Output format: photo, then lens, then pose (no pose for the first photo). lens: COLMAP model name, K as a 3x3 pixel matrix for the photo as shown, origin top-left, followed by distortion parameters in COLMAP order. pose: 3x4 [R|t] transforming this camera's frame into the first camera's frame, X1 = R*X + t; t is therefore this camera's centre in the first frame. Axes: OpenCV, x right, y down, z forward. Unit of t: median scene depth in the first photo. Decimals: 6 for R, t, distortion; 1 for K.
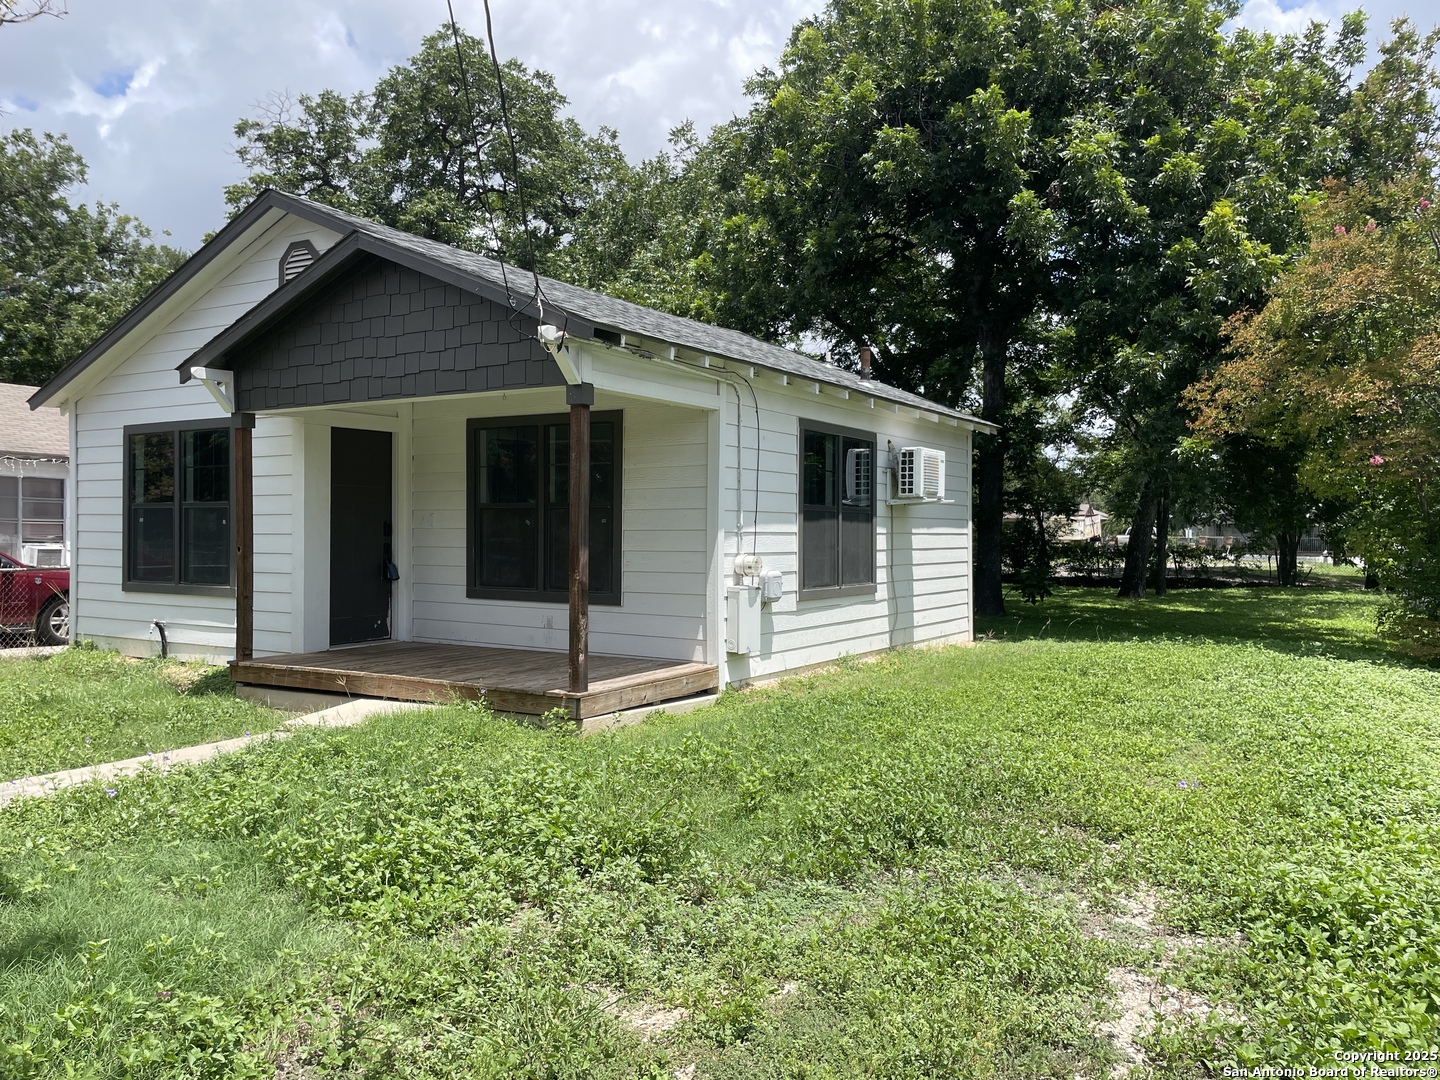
lens RADIAL K [[1065.6, 0, 711.0], [0, 1065.6, 548.2], [0, 0, 1]] dist [0.045248, -0.014764]
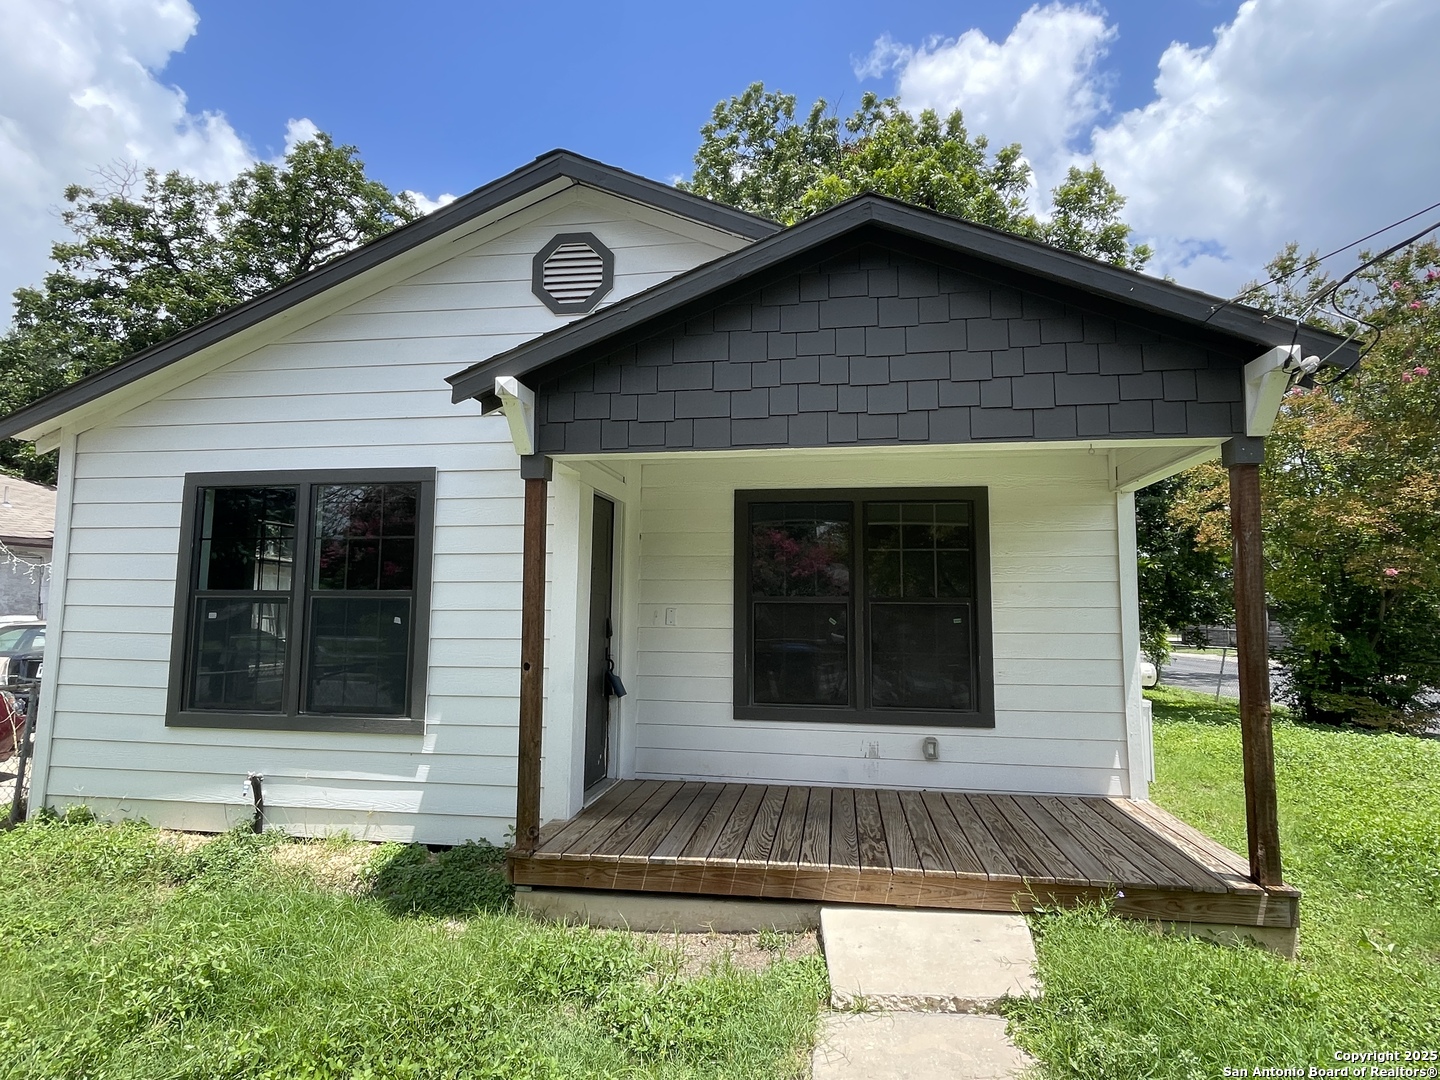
lens RADIAL K [[805.4, 0, 715.6], [0, 805.4, 537.8], [0, 0, 1]] dist [-0.003188, 0.000322]
pose [[0.924669, 0.039312, 0.378736, -0.449117], [0.002479, 0.994013, -0.109230, -0.019587], [-0.380763, 0.101940, 0.919036, 0.442882]]
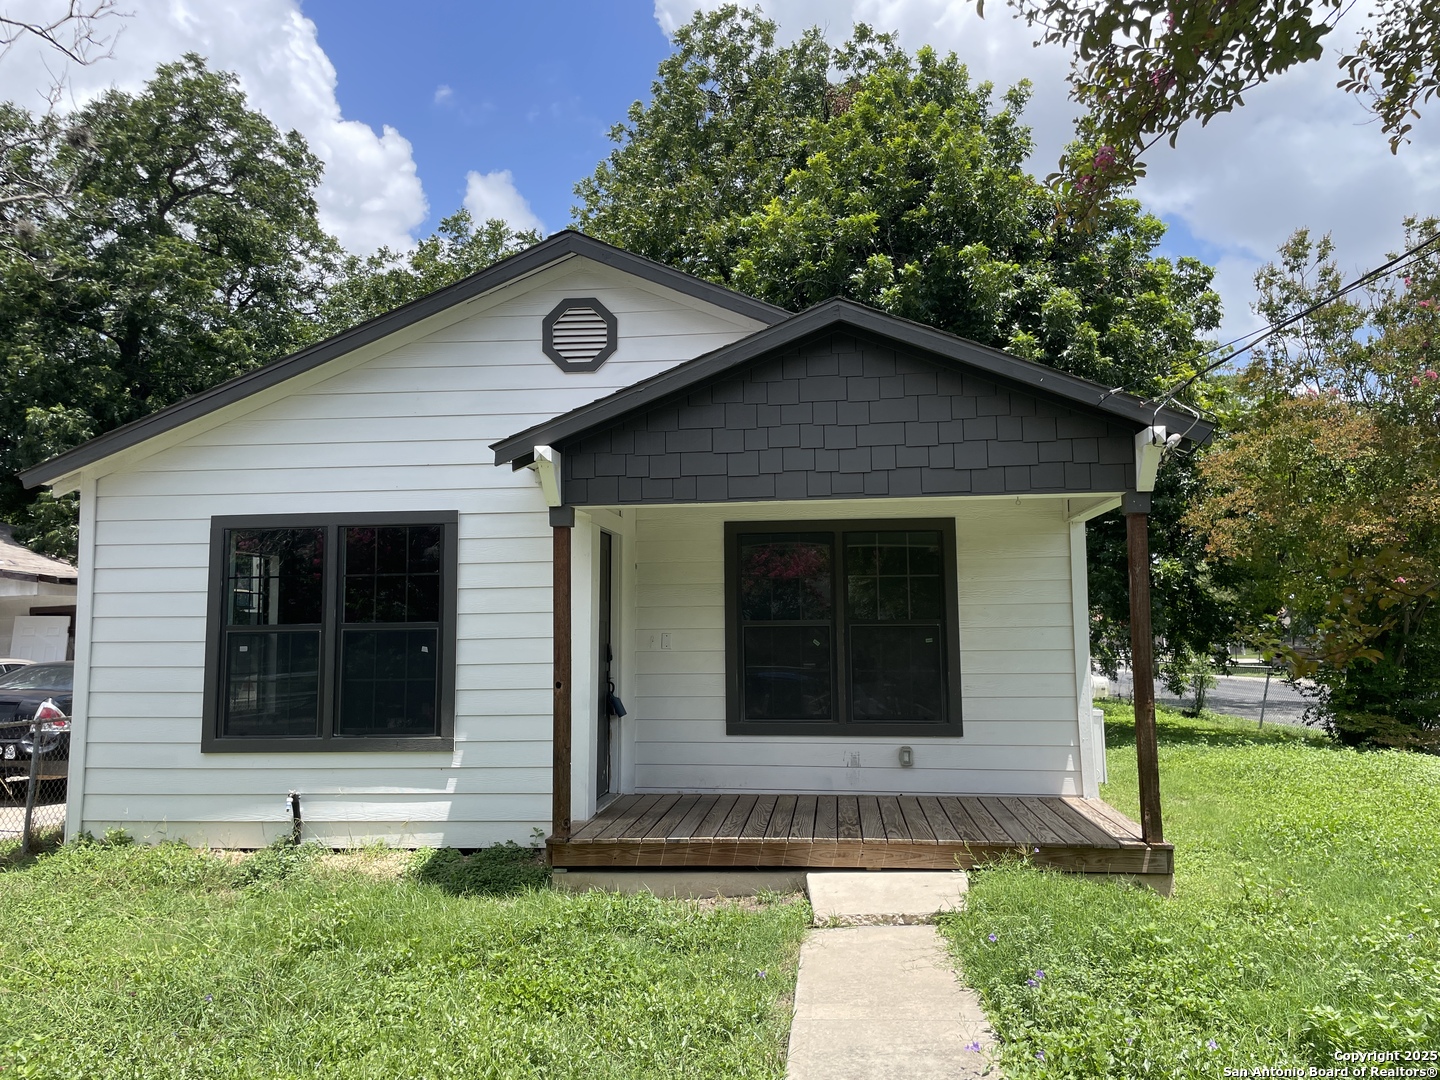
lens RADIAL K [[1065.6, 0, 732.6], [0, 1065.6, 537.9], [0, 0, 1]] dist [0.045248, -0.014764]
pose [[0.902423, 0.027328, 0.429985, -0.565195], [0.021073, 0.993992, -0.107402, -0.016461], [-0.430337, 0.105983, 0.896425, 0.229170]]
